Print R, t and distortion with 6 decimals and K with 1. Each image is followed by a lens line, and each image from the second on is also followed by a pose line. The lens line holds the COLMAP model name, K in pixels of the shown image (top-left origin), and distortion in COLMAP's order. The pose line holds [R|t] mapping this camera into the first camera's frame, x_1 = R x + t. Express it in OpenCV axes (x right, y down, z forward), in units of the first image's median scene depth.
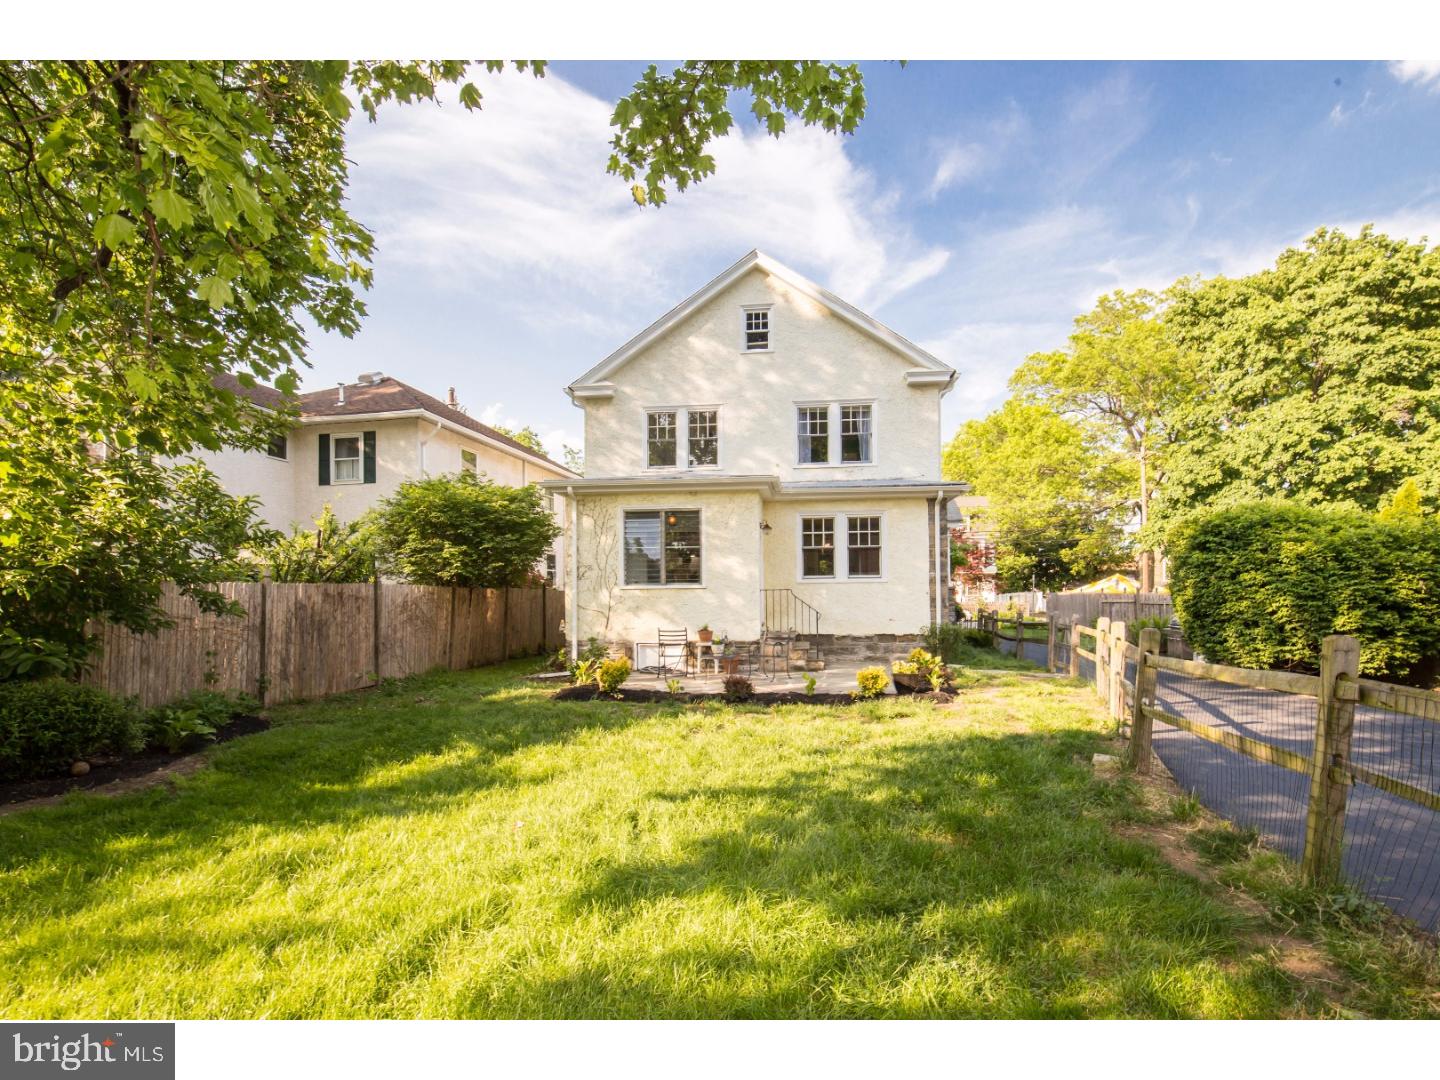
lens RADIAL K [[627.3, 0, 709.7], [0, 627.3, 546.1], [0, 0, 1]] dist [-0.000585, -0.002398]
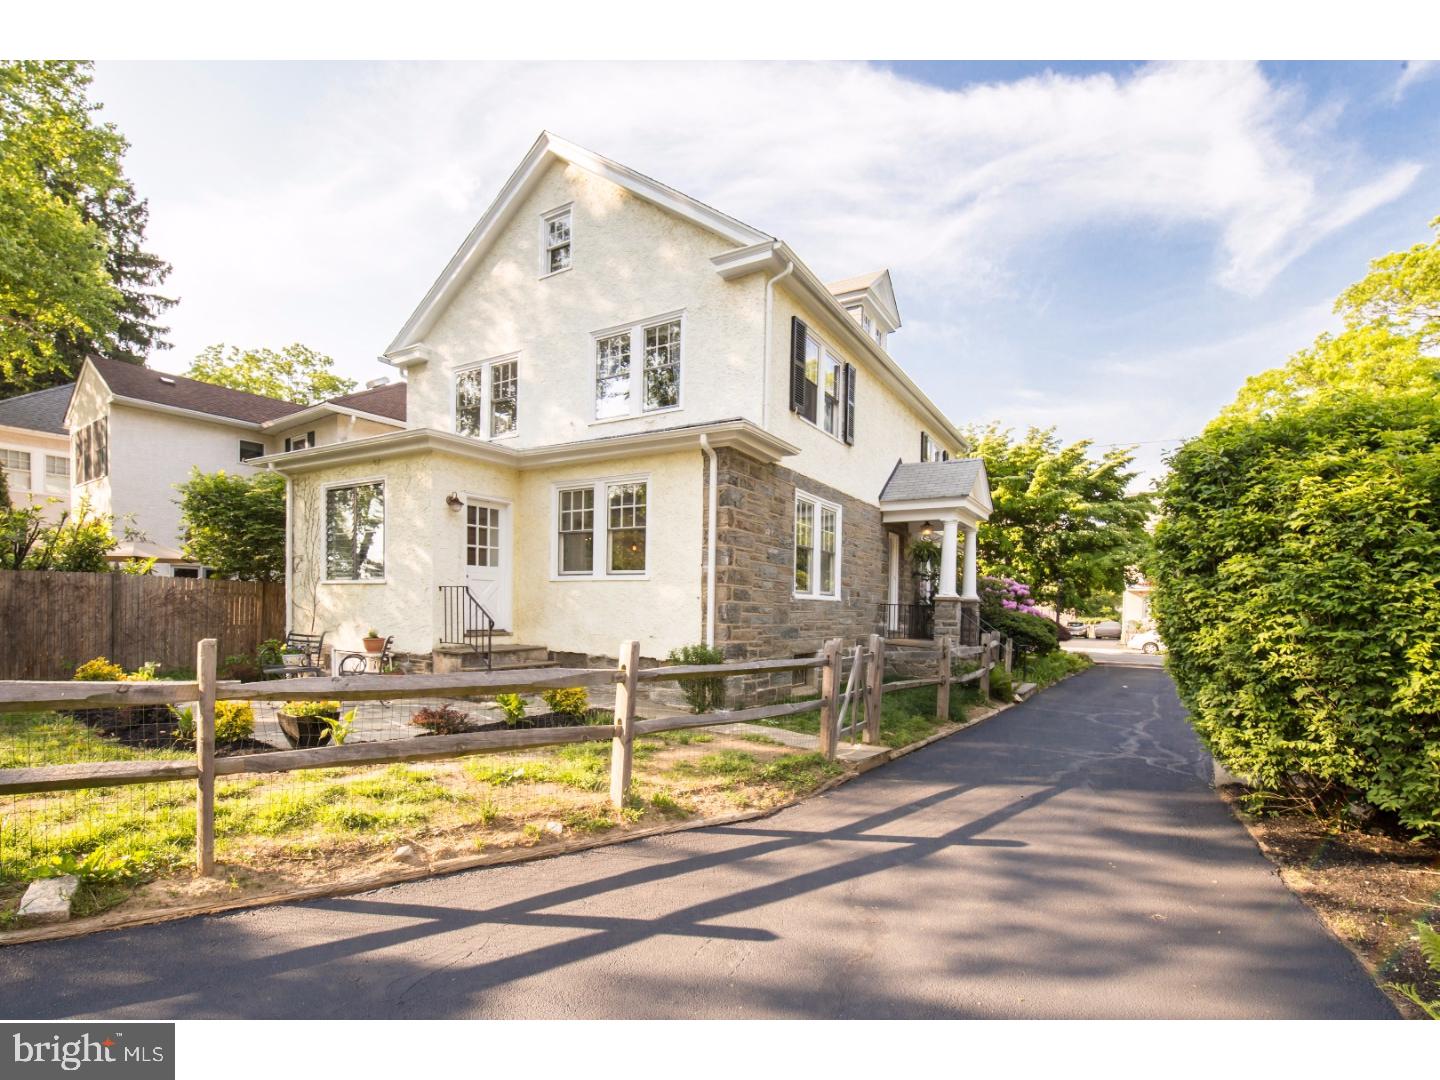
lens RADIAL K [[627.3, 0, 811.2], [0, 627.3, 589.2], [0, 0, 1]] dist [-0.000585, -0.002398]
pose [[0.915317, 0.012115, -0.402552, 0.702224], [0.004259, 0.999200, 0.039755, 0.040831], [0.402712, -0.038103, 0.914533, 0.452750]]
